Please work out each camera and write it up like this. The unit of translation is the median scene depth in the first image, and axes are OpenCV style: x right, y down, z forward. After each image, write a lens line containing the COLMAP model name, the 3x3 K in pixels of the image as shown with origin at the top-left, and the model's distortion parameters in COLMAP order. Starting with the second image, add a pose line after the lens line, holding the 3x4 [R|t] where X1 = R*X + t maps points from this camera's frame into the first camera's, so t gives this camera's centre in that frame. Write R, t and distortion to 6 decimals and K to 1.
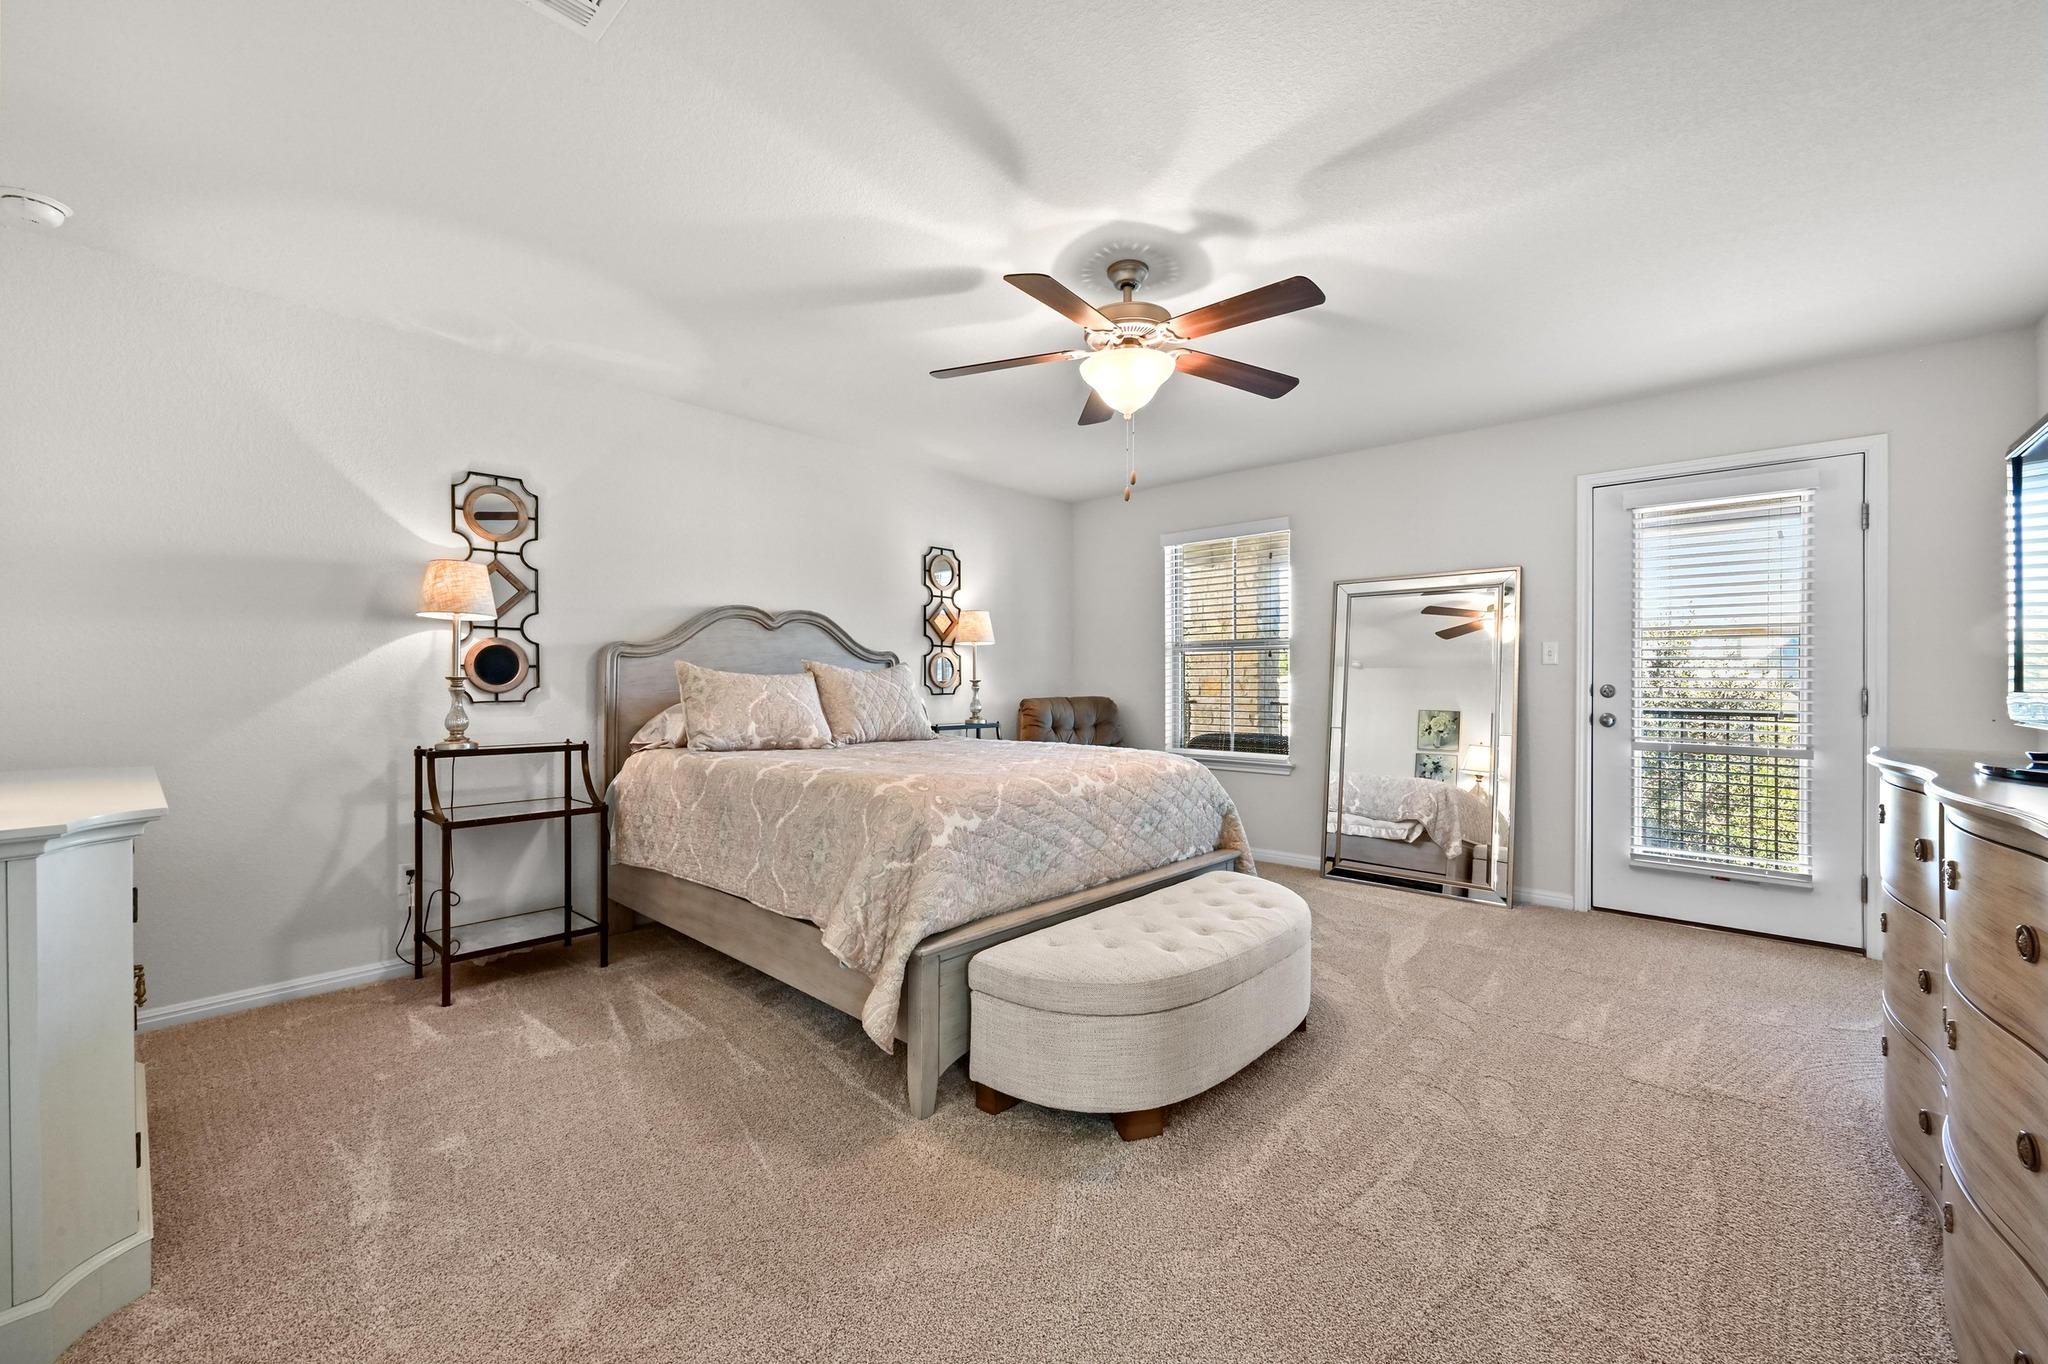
lens RADIAL K [[806.0, 0, 1022.3], [0, 806.0, 684.4], [0, 0, 1]] dist [-0.002401, 0.000081]
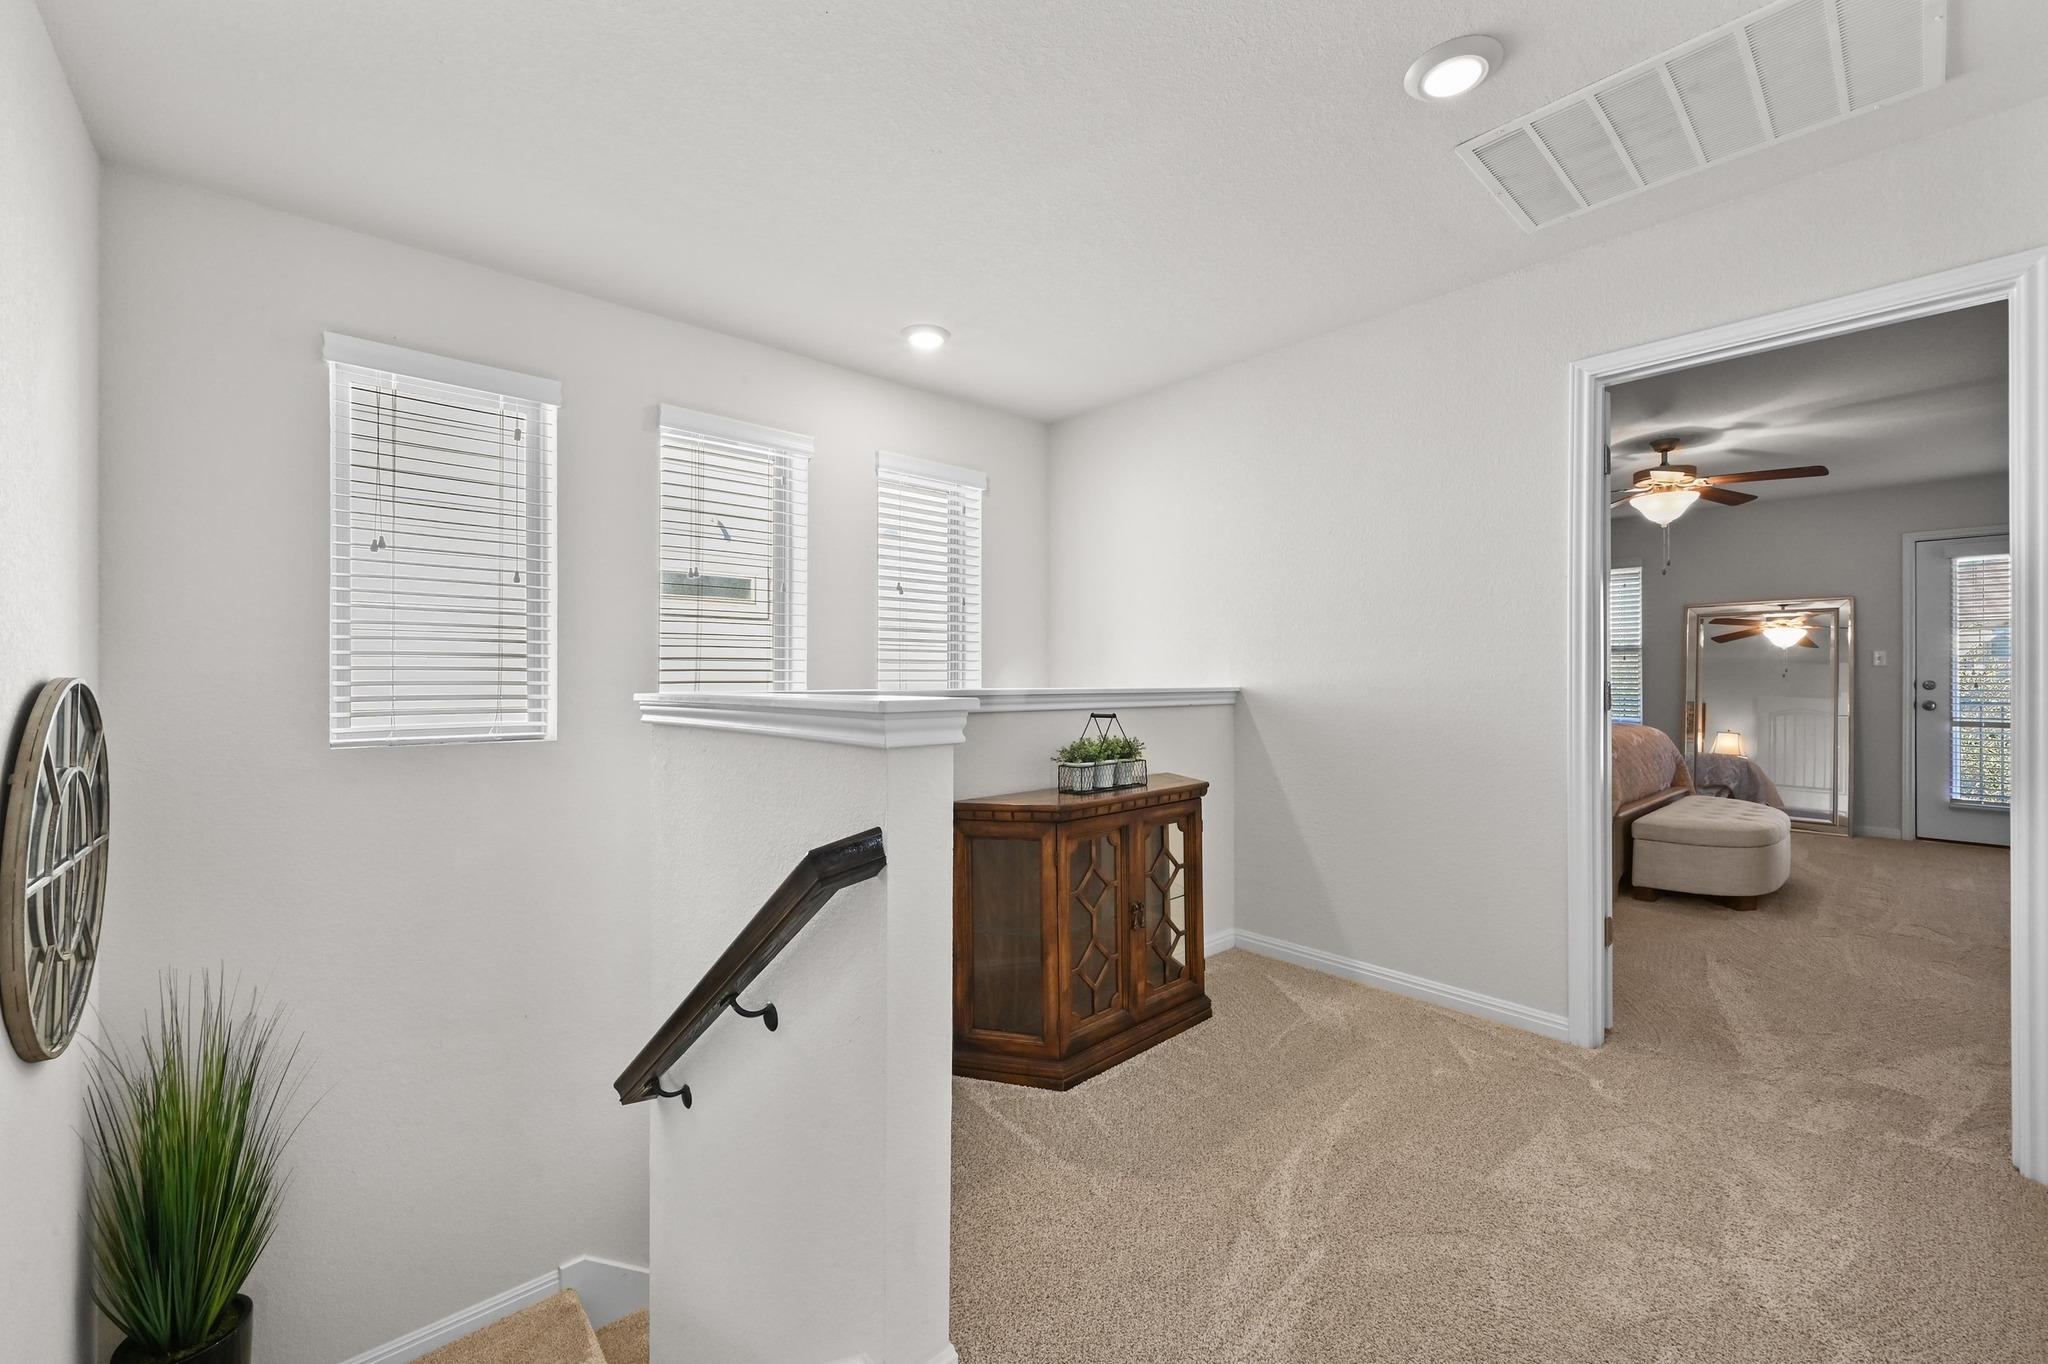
lens RADIAL K [[806.0, 0, 1025.6], [0, 806.0, 677.6], [0, 0, 1]] dist [-0.002401, 0.000081]
pose [[0.994103, 0.000701, -0.108440, -0.700865], [-0.000917, 0.999998, -0.001936, -0.001173], [0.108439, 0.002024, 0.994101, -0.580072]]
